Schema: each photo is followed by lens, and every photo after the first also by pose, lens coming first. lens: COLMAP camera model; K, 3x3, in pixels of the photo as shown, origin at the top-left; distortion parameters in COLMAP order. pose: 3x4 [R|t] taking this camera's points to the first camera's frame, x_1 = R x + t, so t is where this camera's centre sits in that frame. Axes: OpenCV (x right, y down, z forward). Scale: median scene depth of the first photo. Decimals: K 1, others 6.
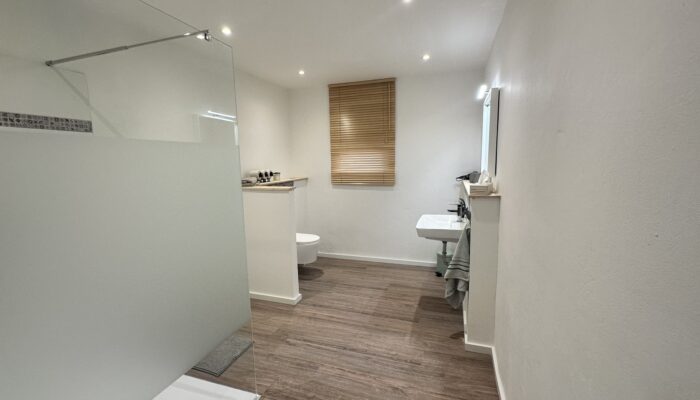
lens RADIAL K [[296.8, 0, 350.0], [0, 296.8, 200.0], [0, 0, 1]] dist [-0.000103, -0.000067]
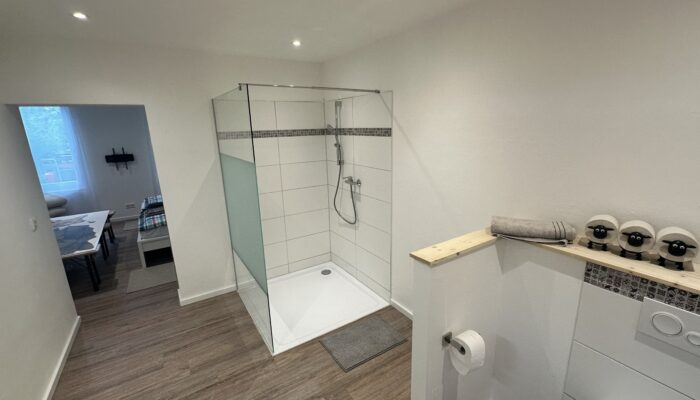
lens RADIAL K [[296.8, 0, 350.0], [0, 296.8, 200.0], [0, 0, 1]] dist [-0.000103, -0.000067]
pose [[-0.612671, 0.221685, -0.758610, 0.296477], [-0.074175, 0.939490, 0.334448, -0.395593], [0.786849, 0.261177, -0.559155, 1.687692]]
